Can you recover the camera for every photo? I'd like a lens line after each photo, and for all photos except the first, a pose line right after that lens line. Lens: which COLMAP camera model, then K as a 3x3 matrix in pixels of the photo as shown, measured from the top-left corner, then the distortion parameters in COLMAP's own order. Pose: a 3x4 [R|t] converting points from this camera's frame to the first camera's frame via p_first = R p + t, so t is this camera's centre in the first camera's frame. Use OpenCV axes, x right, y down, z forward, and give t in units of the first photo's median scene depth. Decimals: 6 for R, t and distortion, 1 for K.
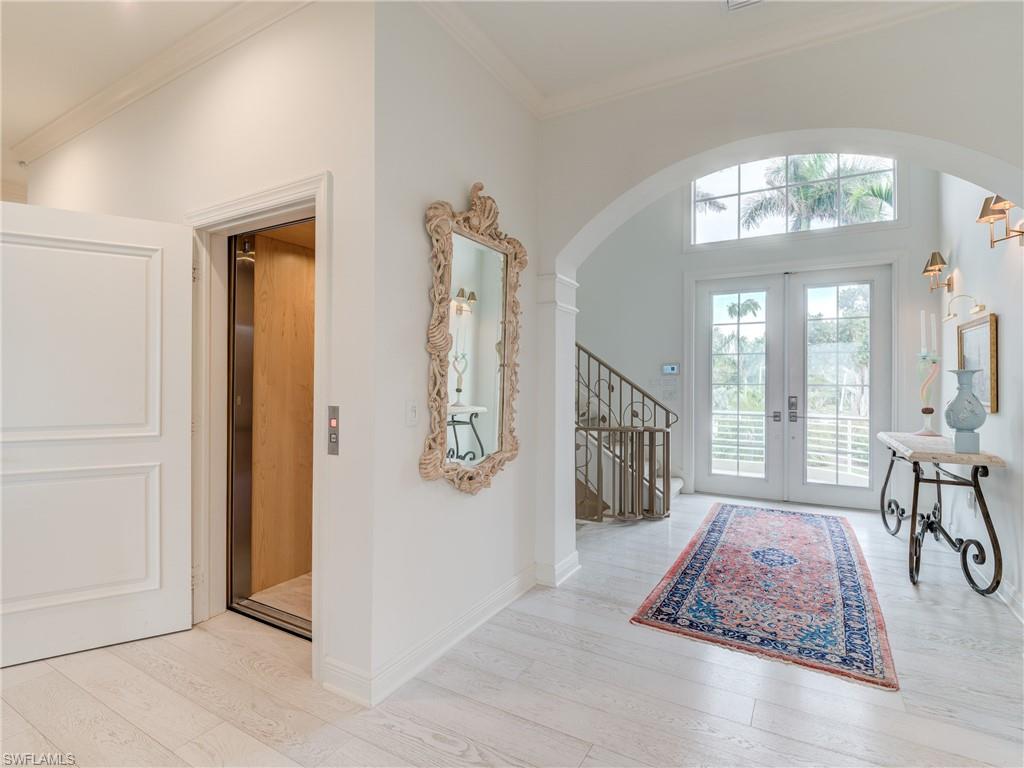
lens RADIAL K [[503.7, 0, 512.3], [0, 503.7, 379.8], [0, 0, 1]] dist [0.004063, -0.016616]
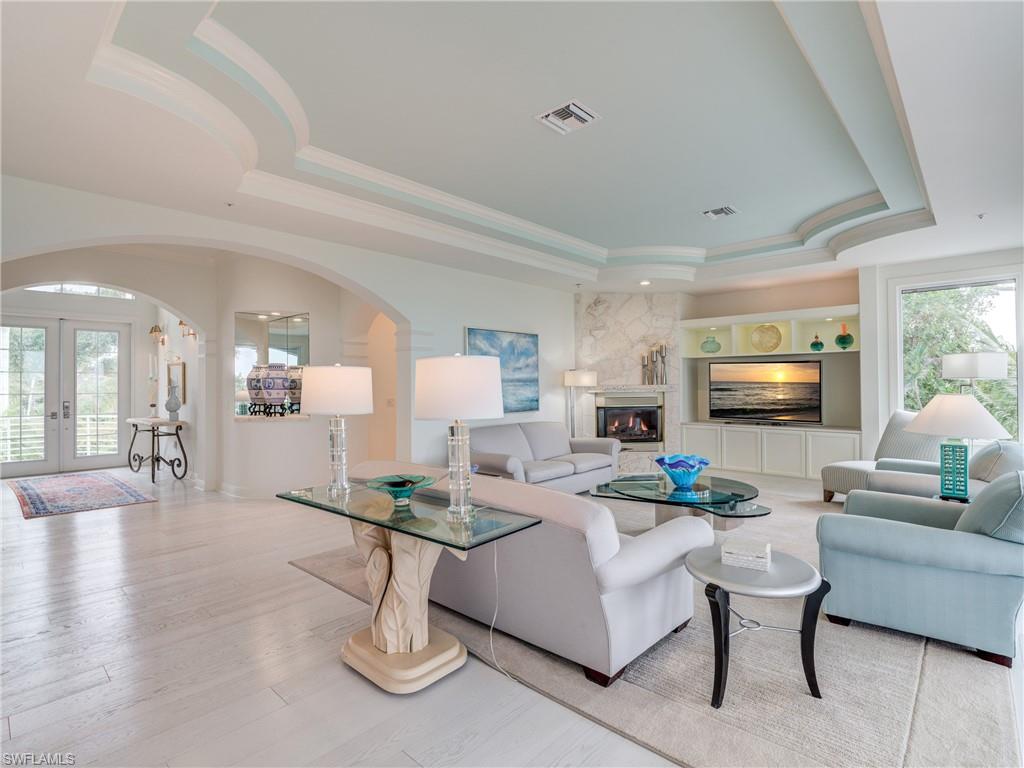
lens RADIAL K [[506.2, 0, 508.9], [0, 506.2, 380.3], [0, 0, 1]] dist [-0.000955, -0.000433]
pose [[0.219131, 0.004876, 0.975683, -0.938421], [0.005389, 0.999966, -0.006208, -0.020506], [-0.975681, 0.006618, 0.219098, -0.934023]]
